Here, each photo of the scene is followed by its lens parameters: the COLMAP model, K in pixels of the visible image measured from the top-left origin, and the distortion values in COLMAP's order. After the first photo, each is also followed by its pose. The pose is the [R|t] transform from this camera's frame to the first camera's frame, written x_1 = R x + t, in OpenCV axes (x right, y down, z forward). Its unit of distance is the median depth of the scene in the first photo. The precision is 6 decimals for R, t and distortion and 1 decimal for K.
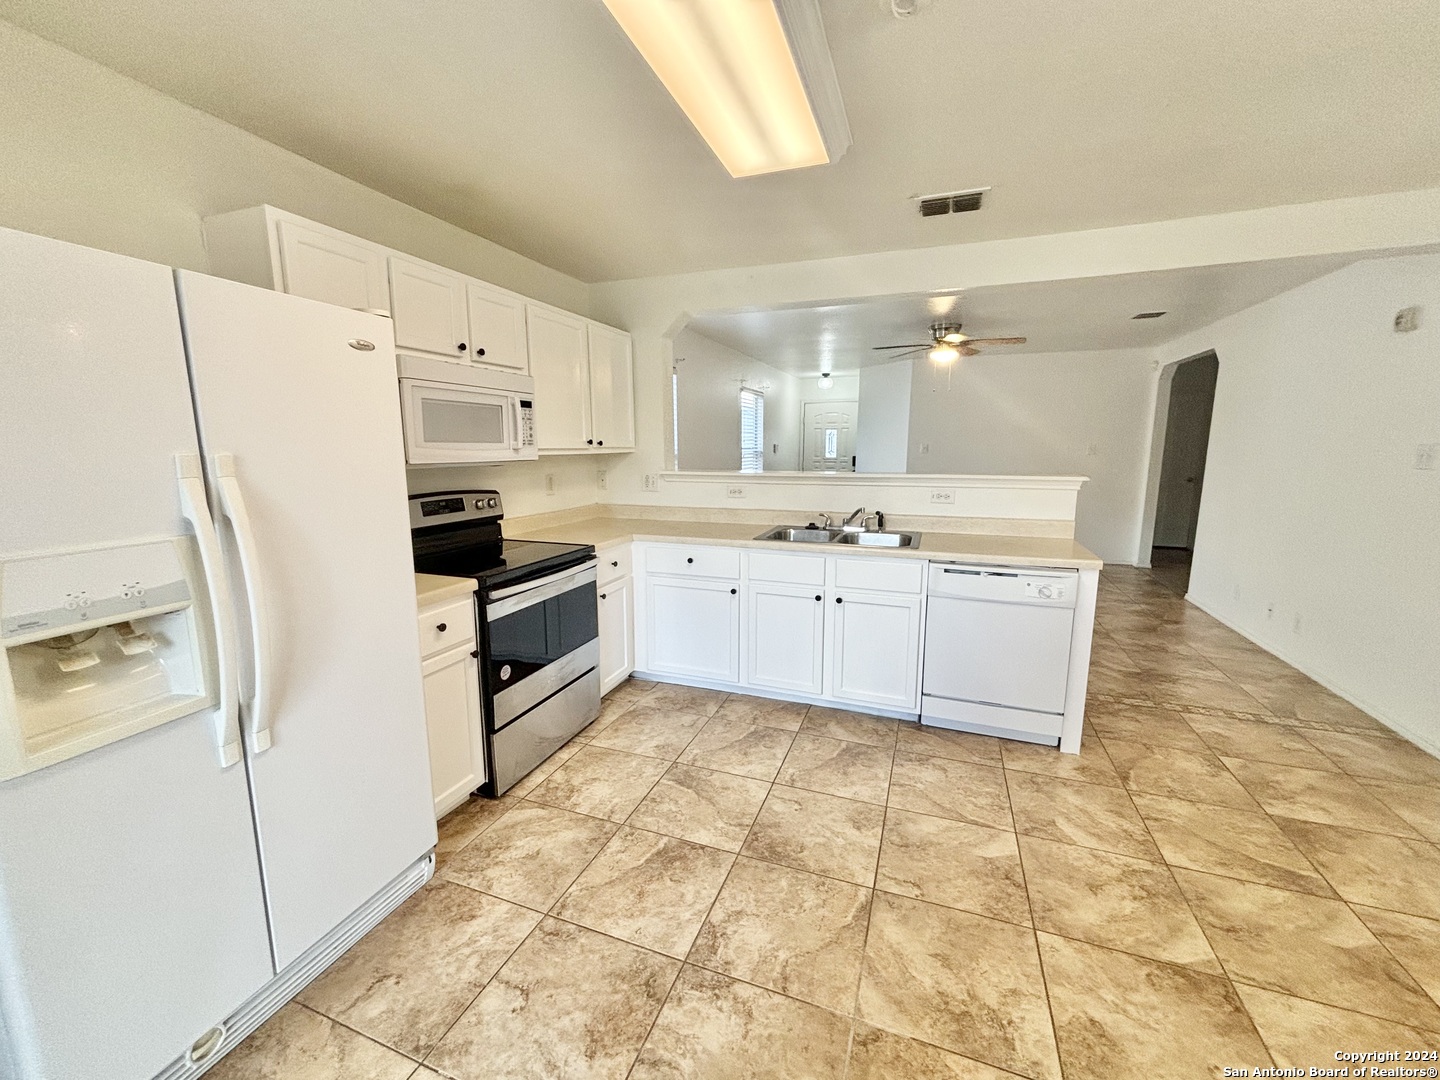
lens RADIAL K [[584.4, 0, 720.0], [0, 584.4, 540.0], [0, 0, 1]] dist [-0.000802, 0.010554]
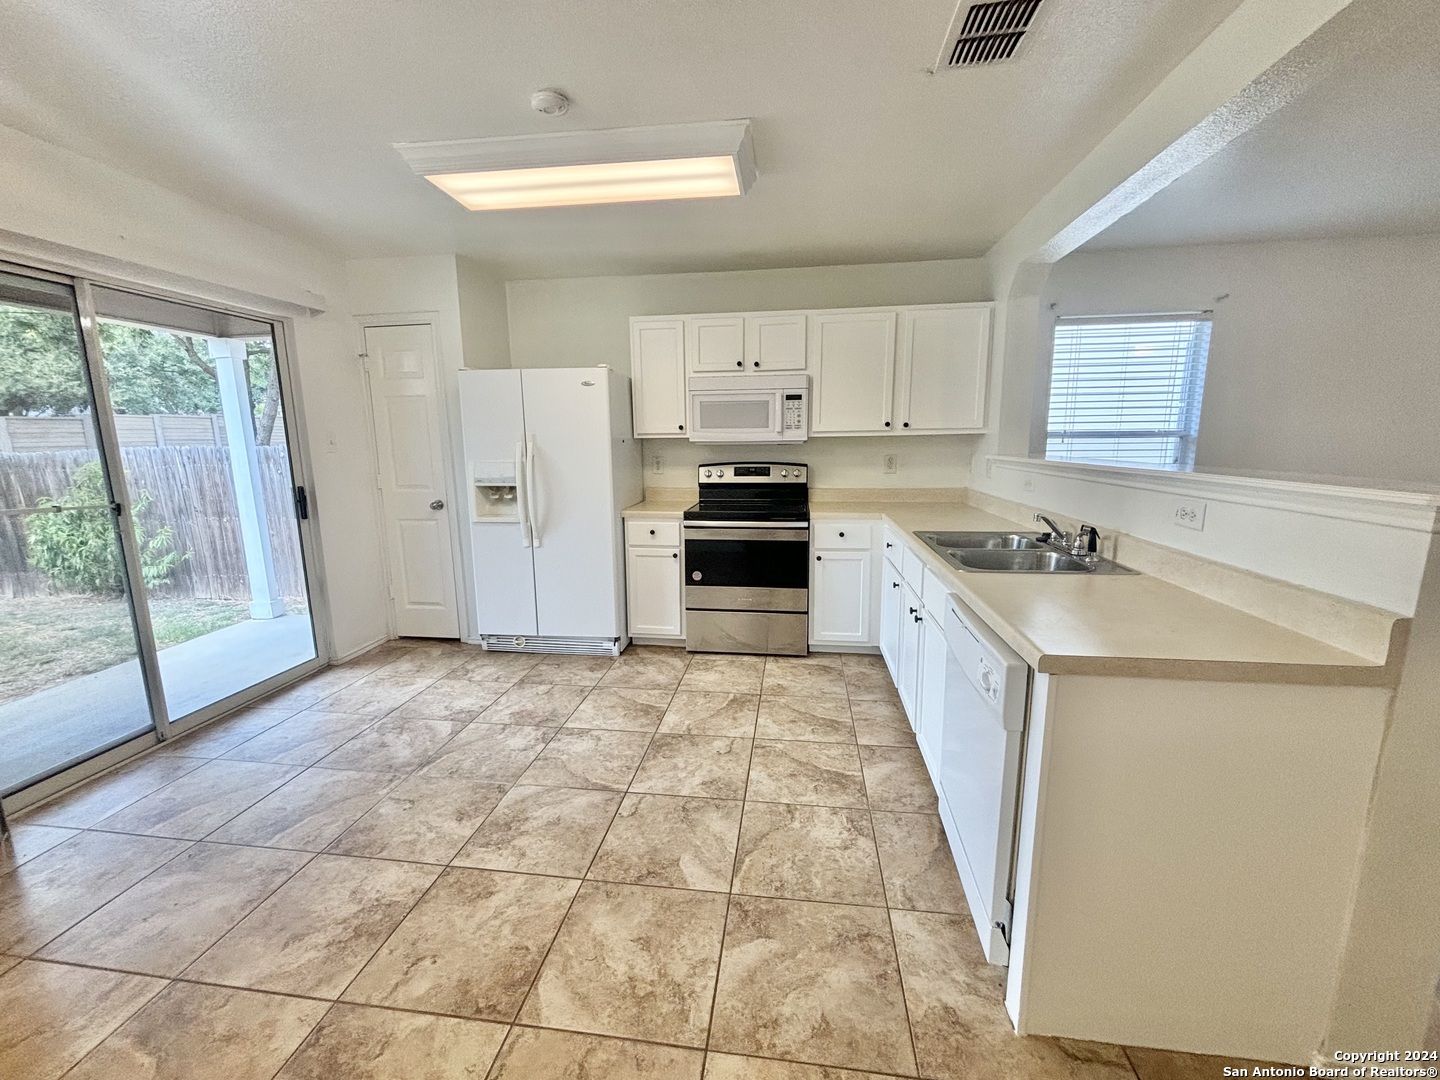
lens RADIAL K [[579.2, 0, 720.0], [0, 579.2, 540.0], [0, 0, 1]] dist [0.021283, -0.000241]
pose [[0.224067, 0.168651, -0.959870, 1.159950], [-0.149712, 0.979179, 0.137095, -0.091582], [0.963006, 0.112986, 0.244651, 0.703086]]
